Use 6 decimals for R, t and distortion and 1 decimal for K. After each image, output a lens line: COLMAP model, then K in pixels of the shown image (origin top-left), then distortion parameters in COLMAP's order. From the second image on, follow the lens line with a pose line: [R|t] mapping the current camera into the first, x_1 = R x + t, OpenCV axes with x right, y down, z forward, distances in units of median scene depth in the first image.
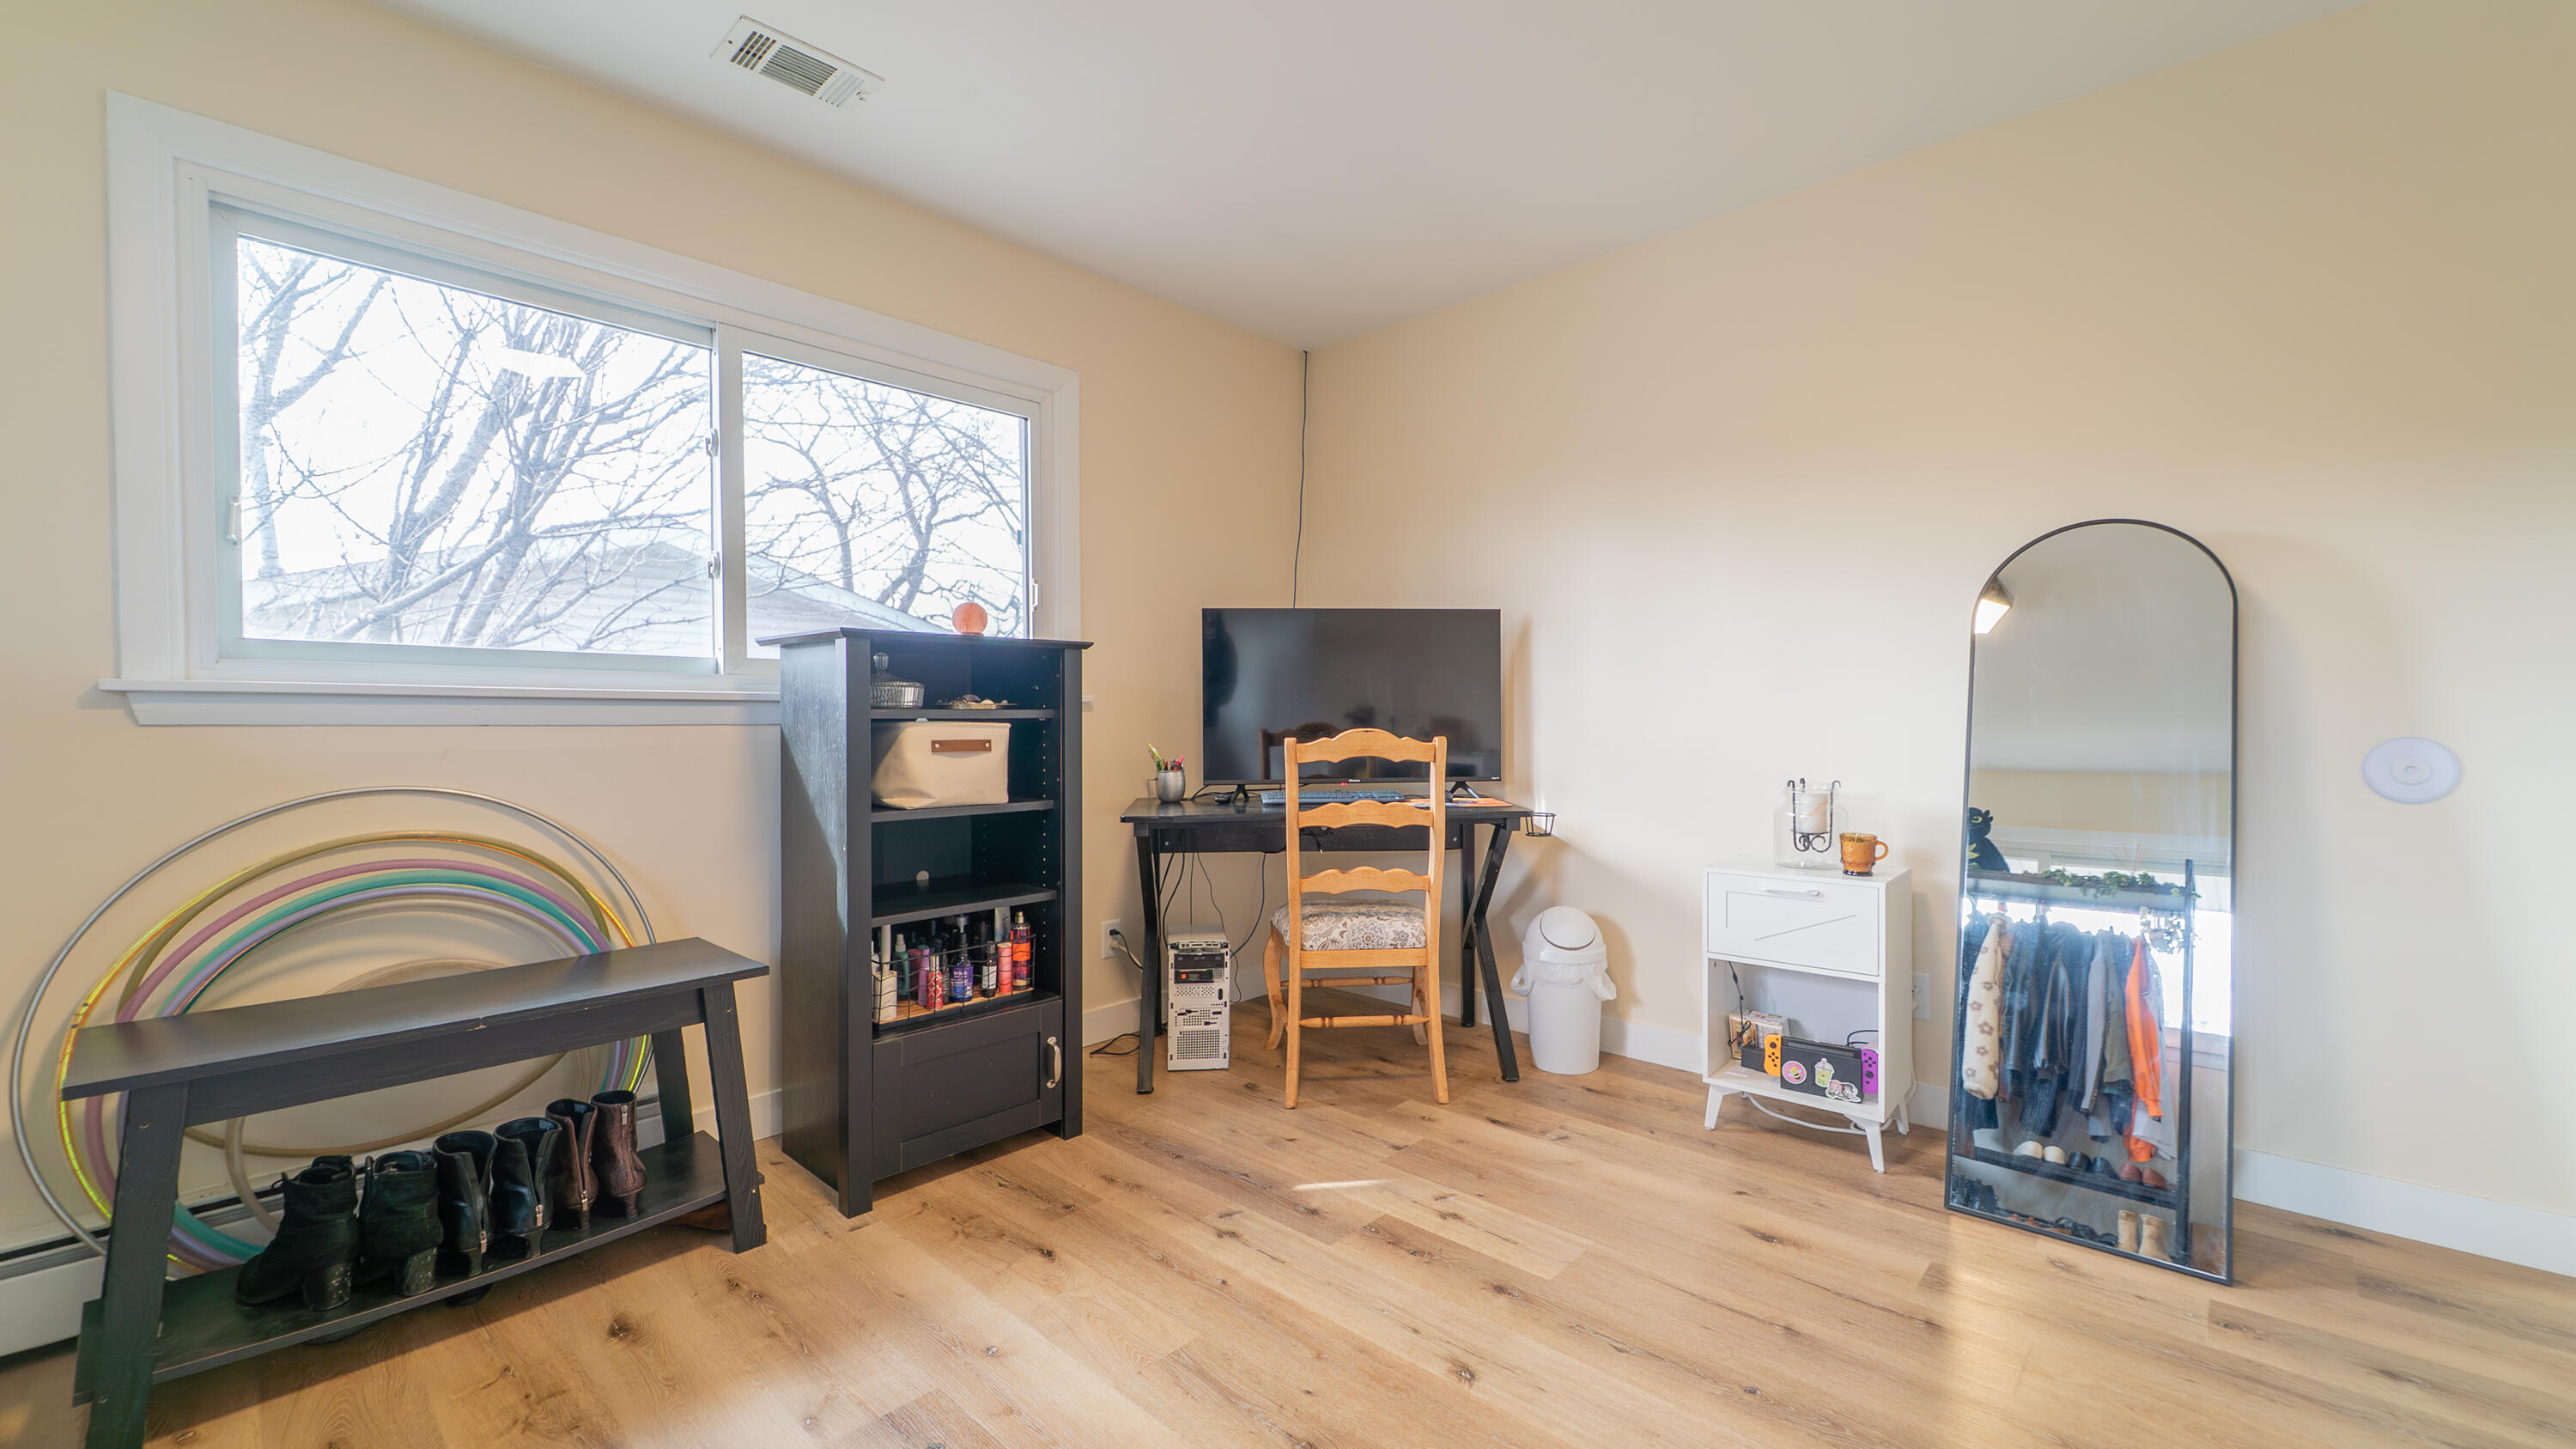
lens RADIAL K [[1033.6, 0, 1273.9], [0, 1033.6, 720.8], [0, 0, 1]] dist [0.001406, -0.002211]
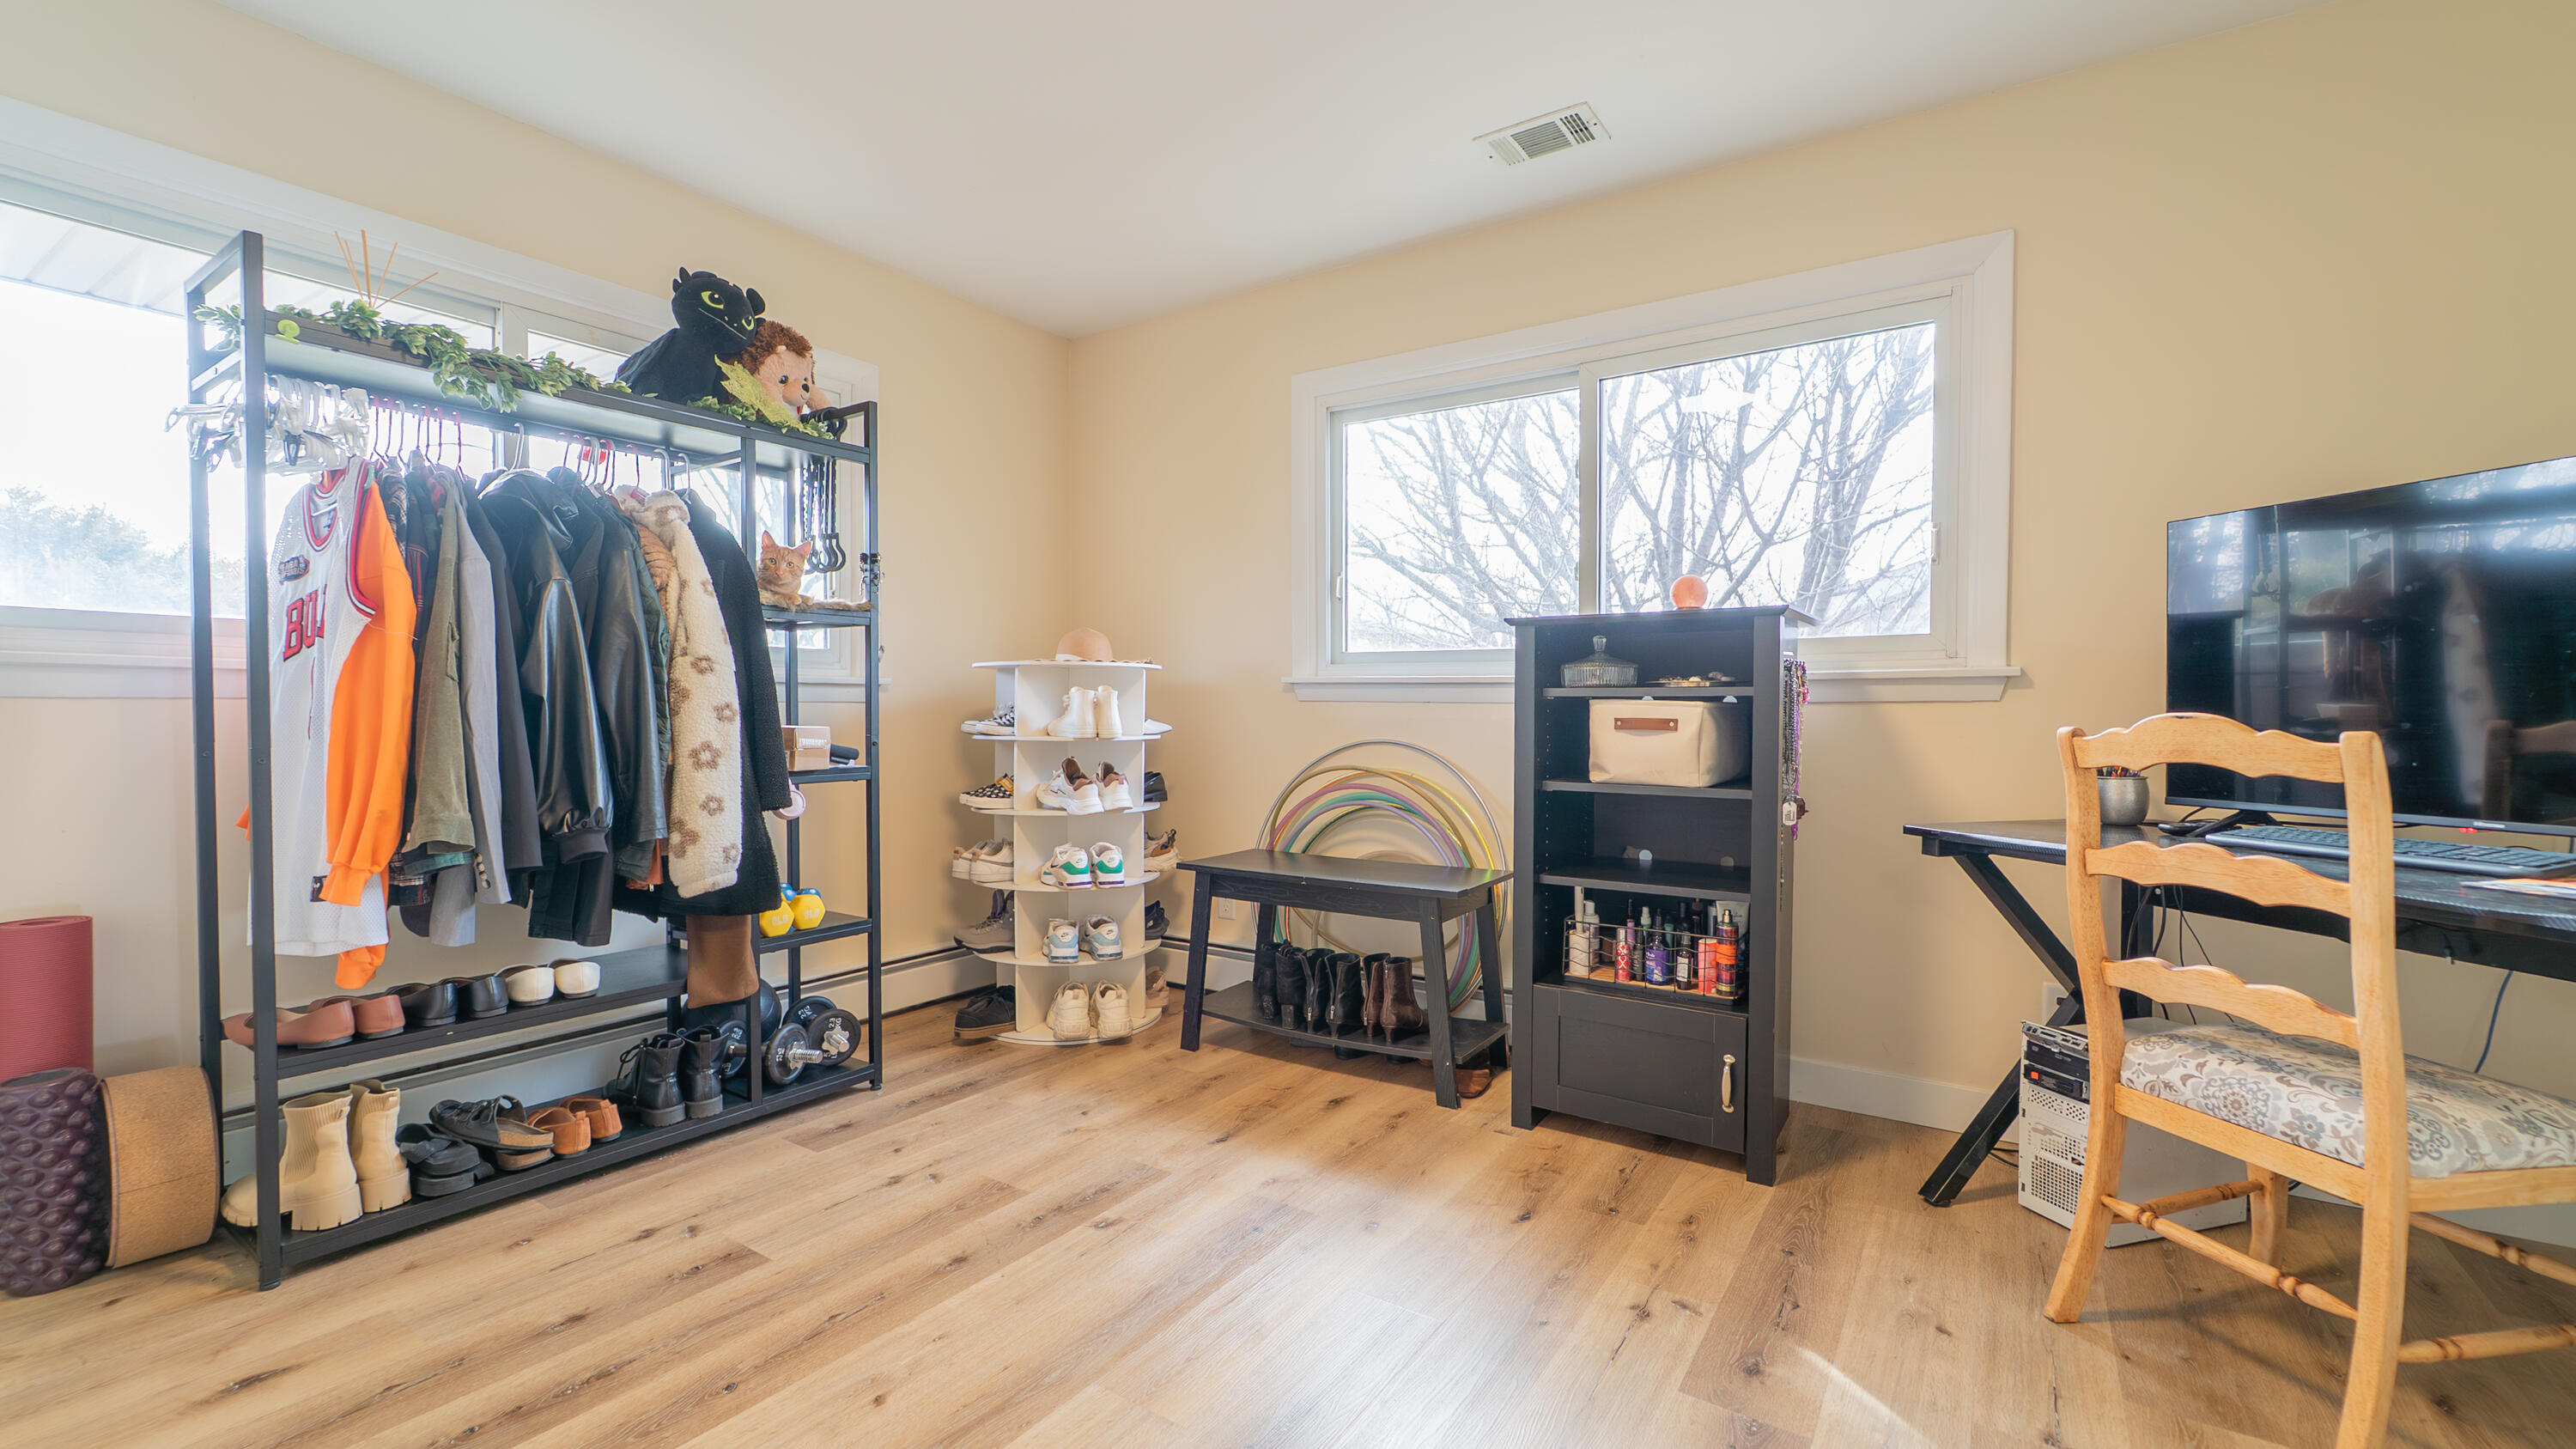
lens RADIAL K [[1033.6, 0, 1285.6], [0, 1033.6, 719.8], [0, 0, 1]] dist [0.001406, -0.002211]
pose [[0.178529, 0.016241, -0.983801, 0.627781], [-0.010765, 0.999836, 0.014552, 0.009678], [0.983876, 0.007992, 0.178675, 0.496748]]
